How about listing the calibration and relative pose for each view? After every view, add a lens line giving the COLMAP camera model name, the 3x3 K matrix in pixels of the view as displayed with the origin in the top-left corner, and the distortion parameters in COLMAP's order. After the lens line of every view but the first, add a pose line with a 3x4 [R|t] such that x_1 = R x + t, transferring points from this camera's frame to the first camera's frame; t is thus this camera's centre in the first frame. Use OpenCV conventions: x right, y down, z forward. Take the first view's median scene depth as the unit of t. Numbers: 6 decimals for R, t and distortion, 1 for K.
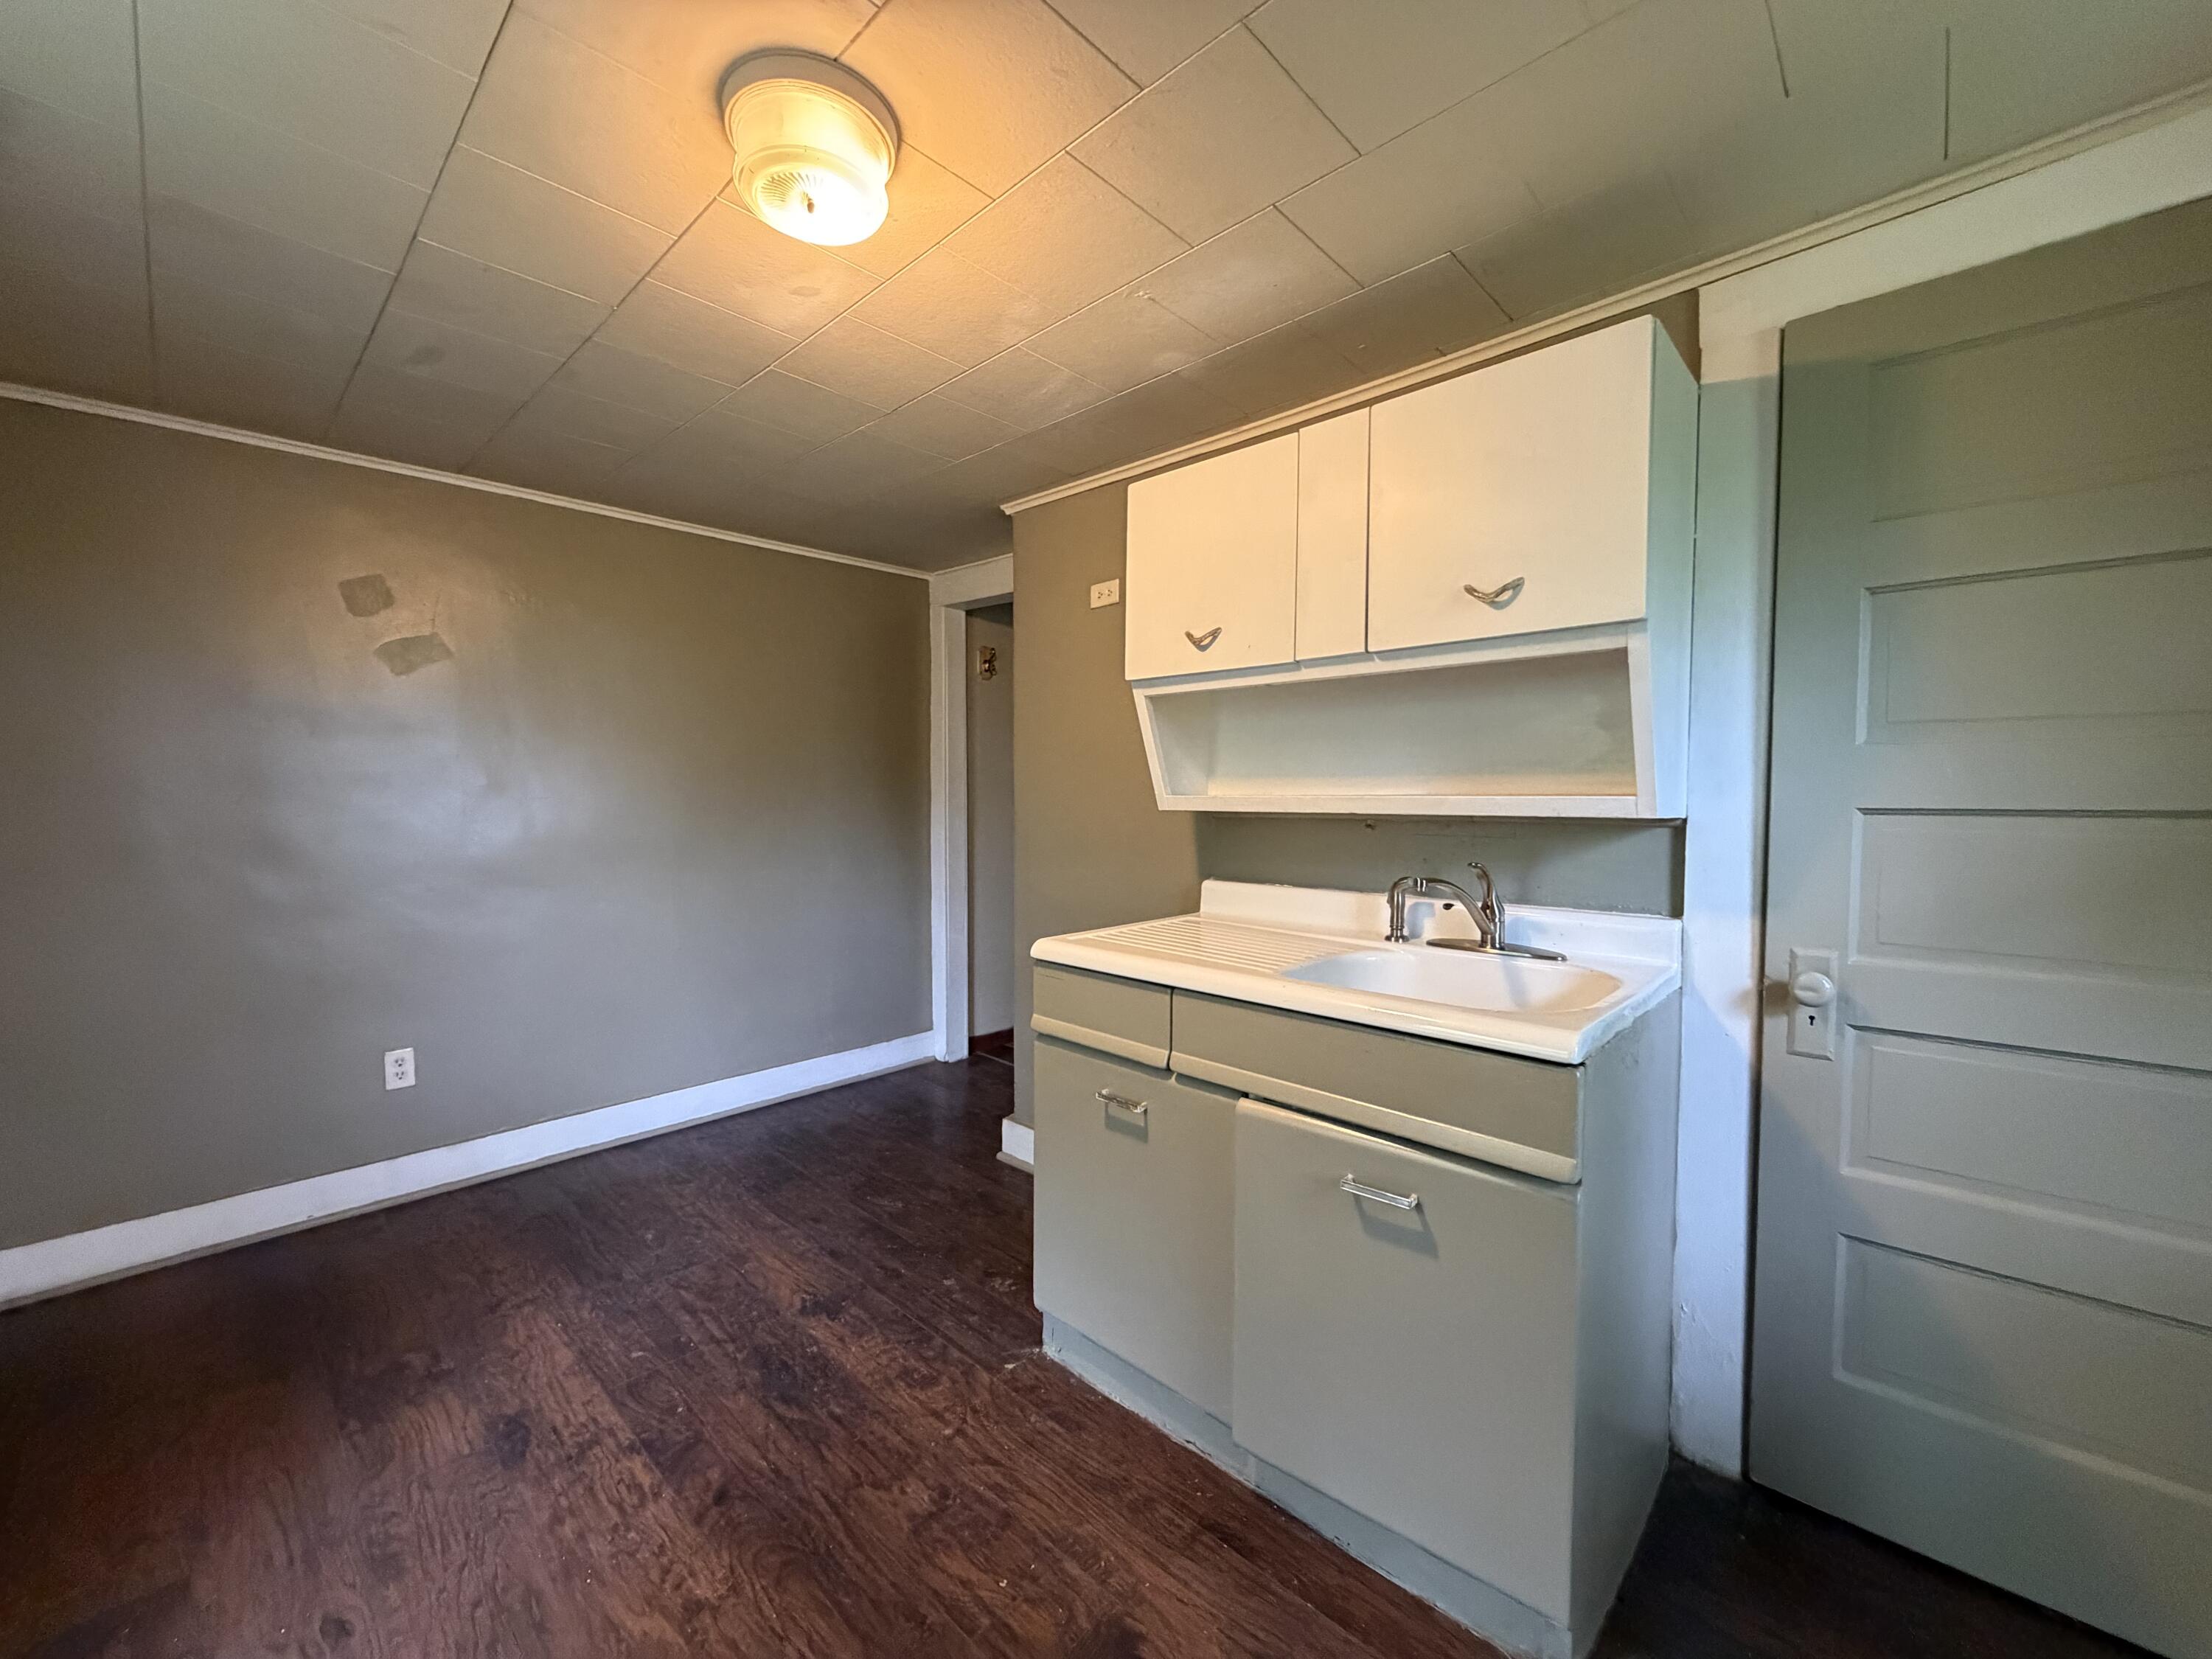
lens RADIAL K [[881.8, 0, 1104.4], [0, 881.8, 824.6], [0, 0, 1]] dist [-0.000118, 0.000201]
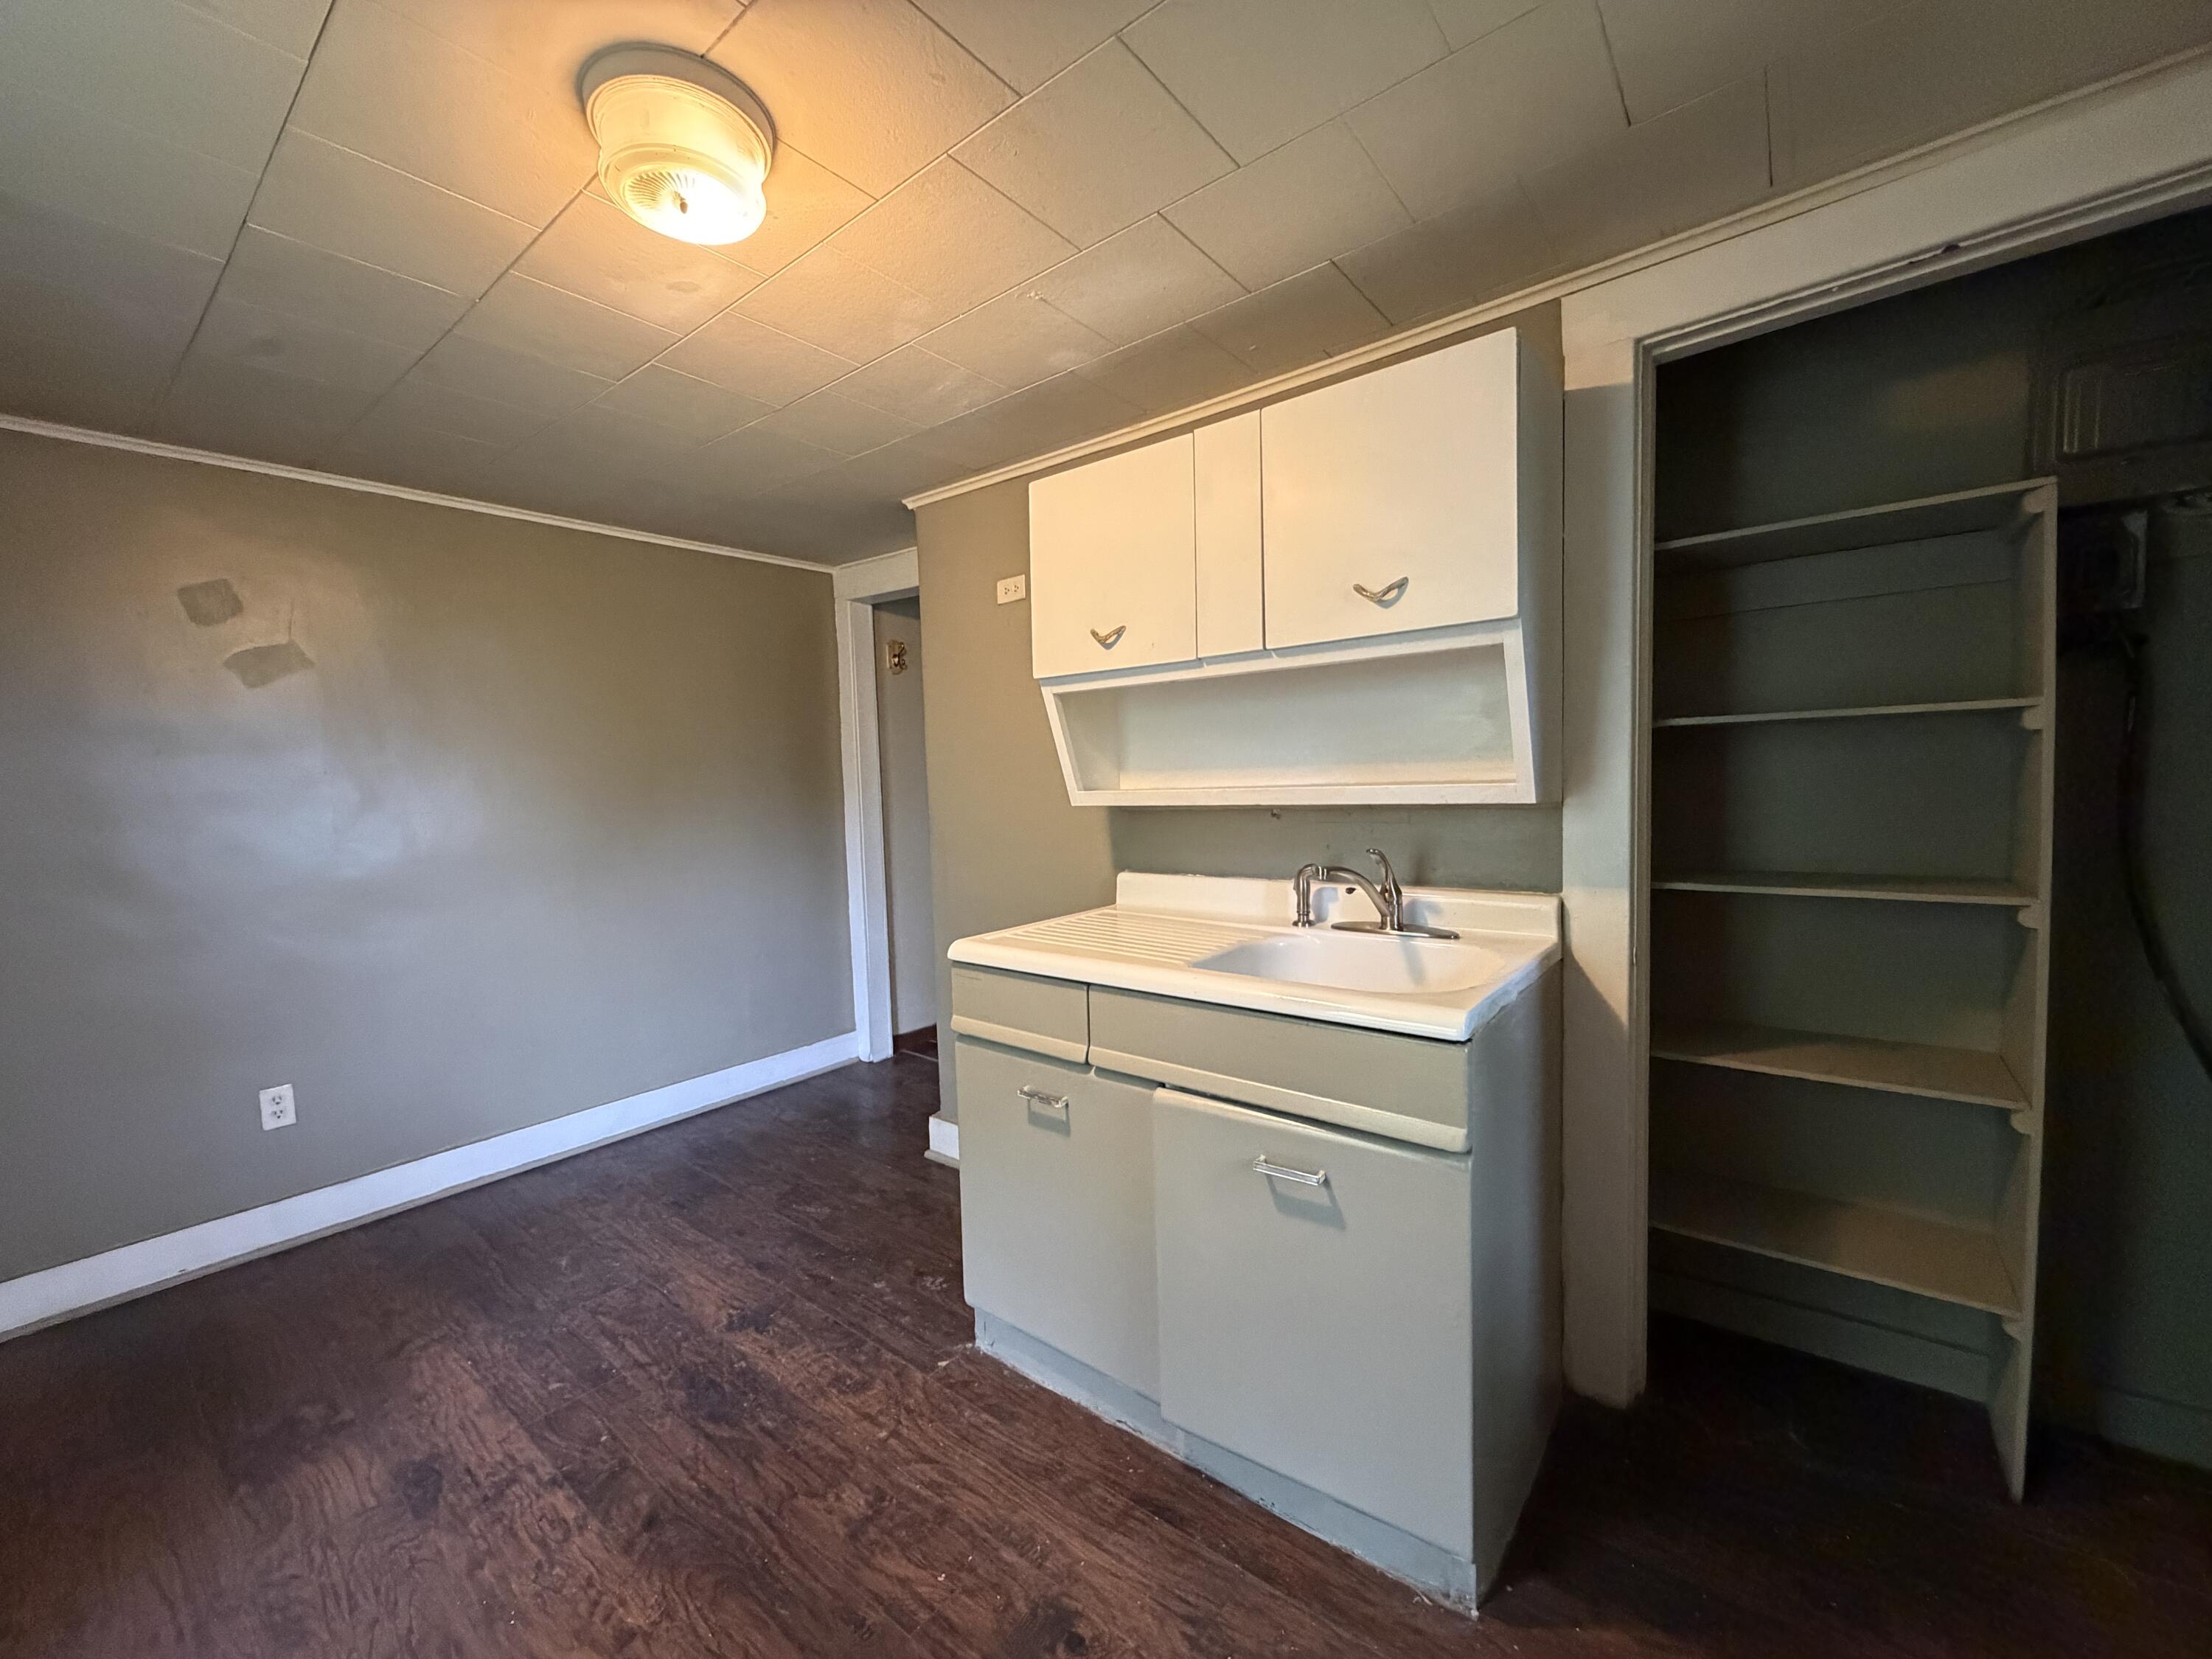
lens RADIAL K [[881.8, 0, 1103.8], [0, 881.8, 825.0], [0, 0, 1]] dist [-0.000118, 0.000201]
pose [[0.995552, -0.037207, 0.086551, 0.013481], [0.035613, 0.999168, 0.019898, -0.018009], [-0.087219, -0.016727, 0.996049, -0.013572]]
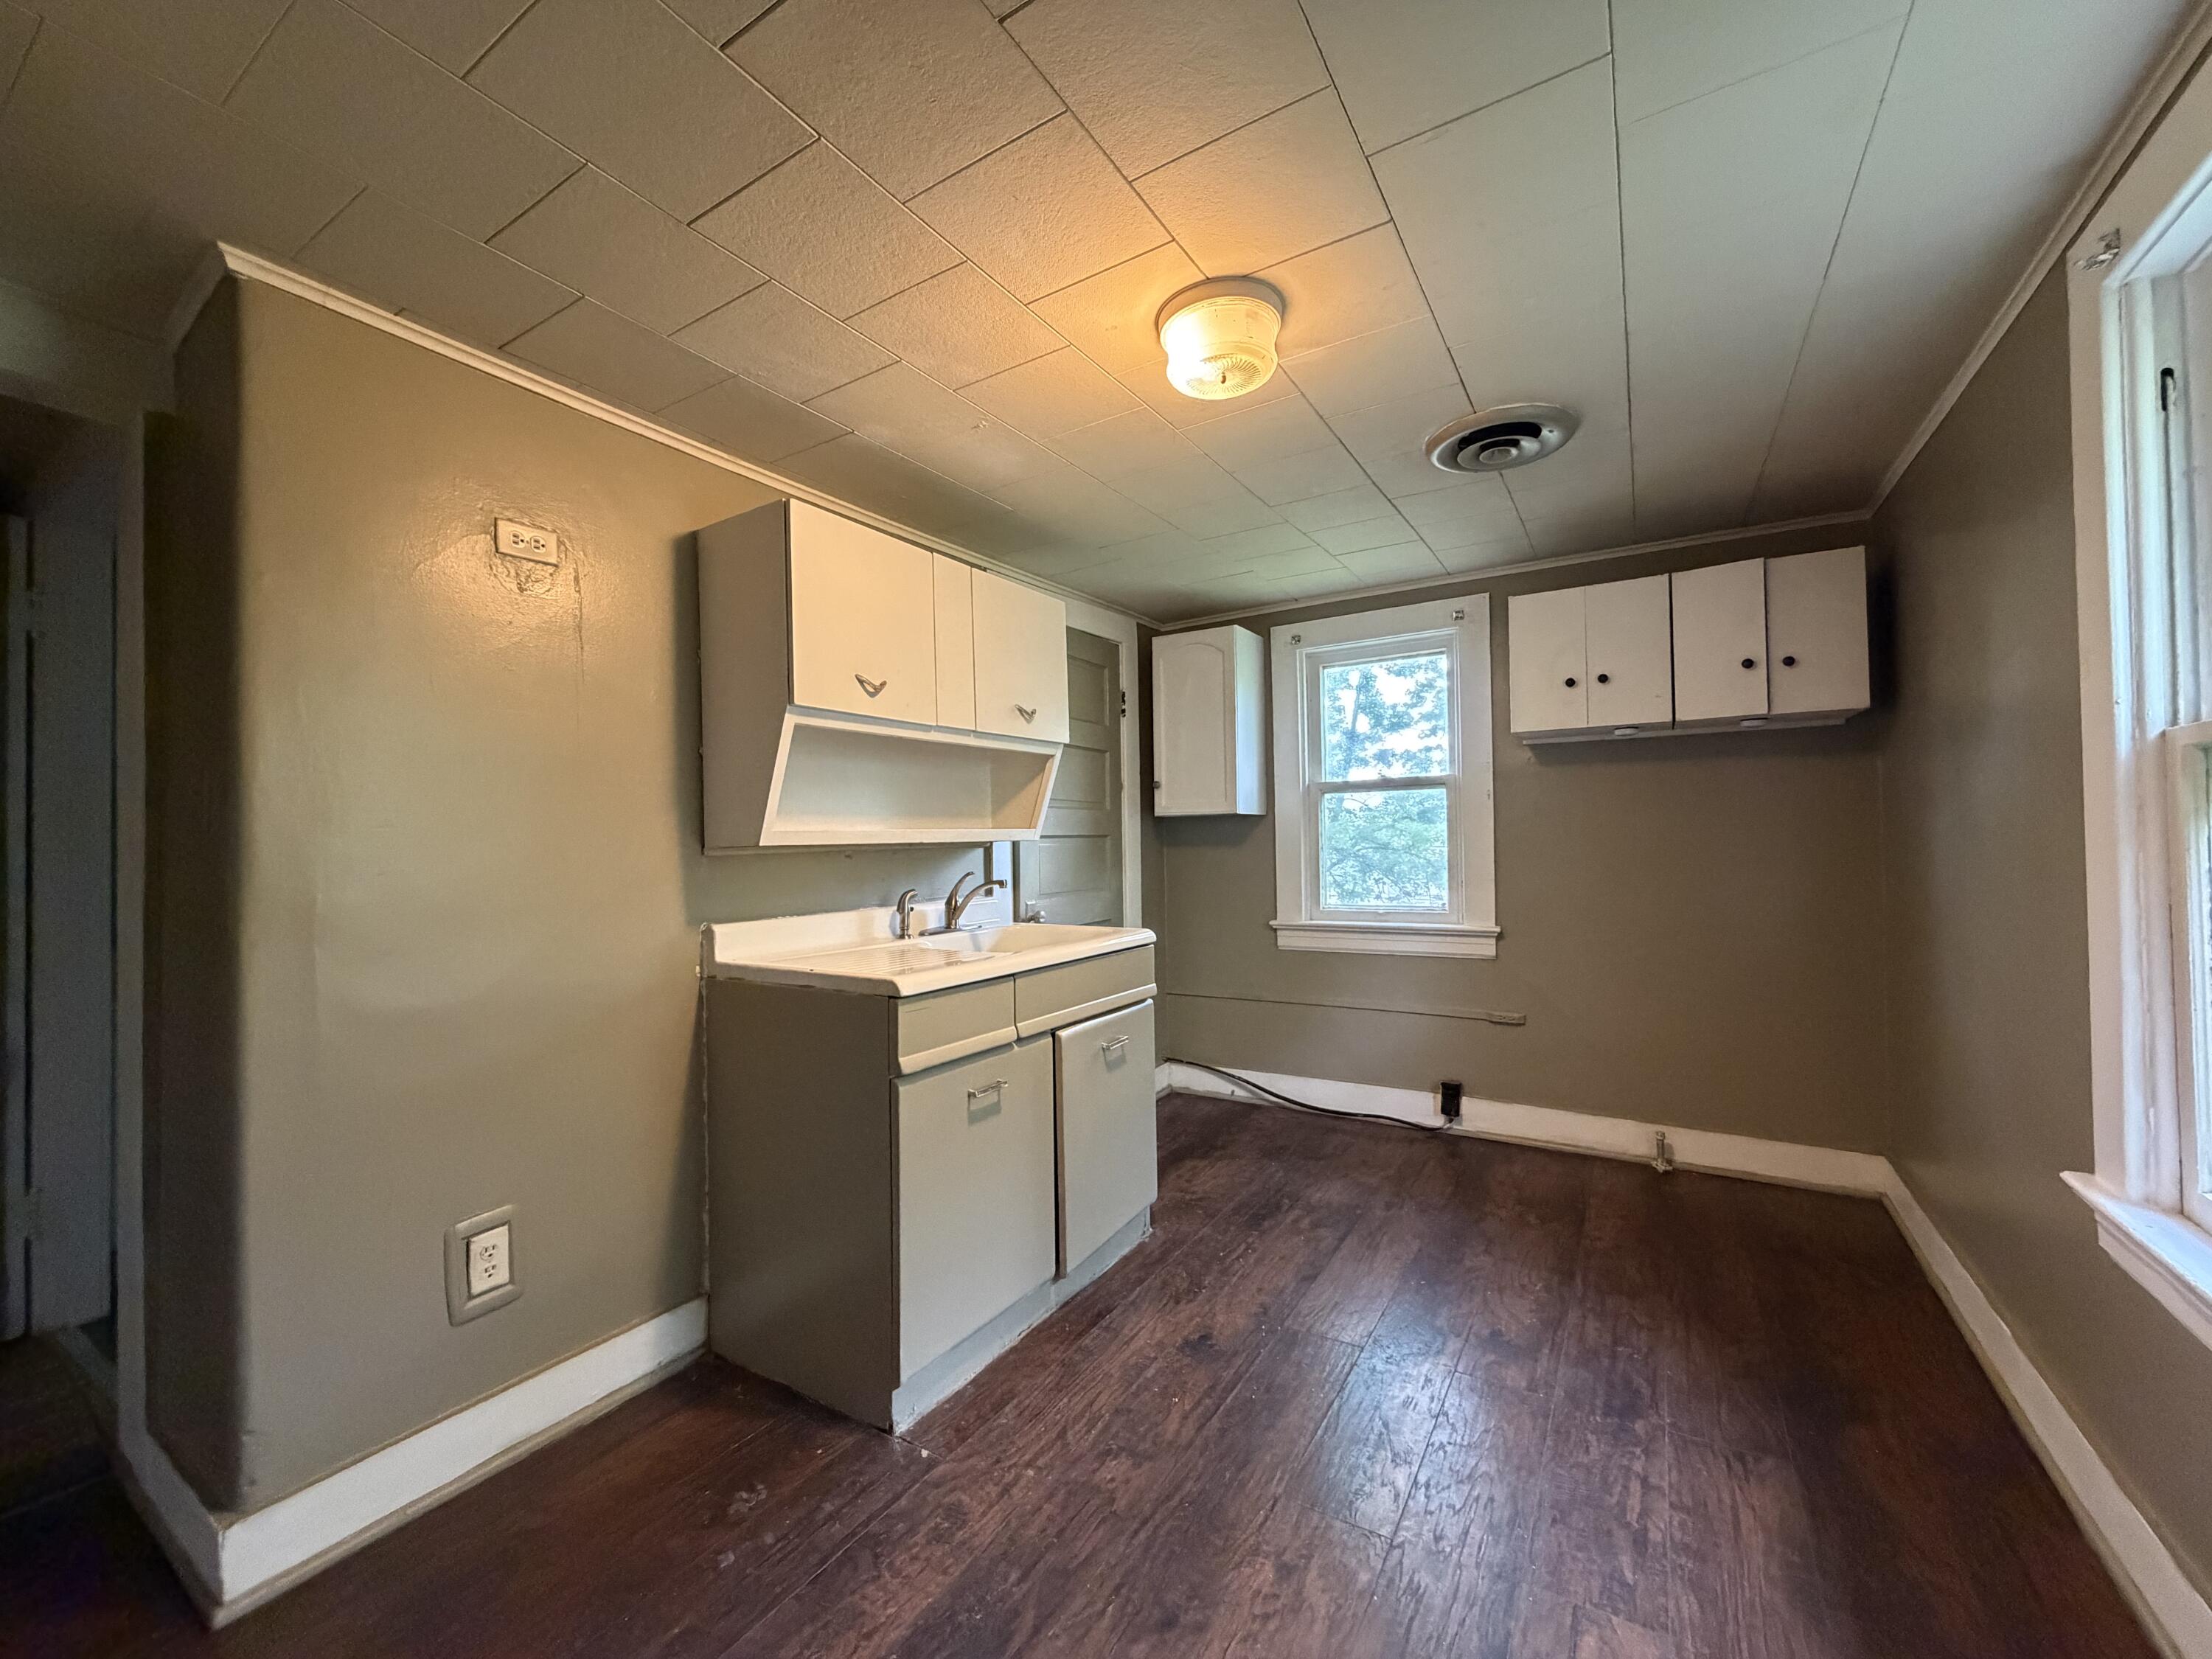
lens RADIAL K [[881.8, 0, 1093.3], [0, 881.8, 823.0], [0, 0, 1]] dist [-0.000118, 0.000201]
pose [[-0.192714, 0.020951, 0.981031, -1.197054], [0.055936, 0.998381, -0.010333, -0.015099], [-0.979659, 0.052884, -0.193574, 1.114770]]
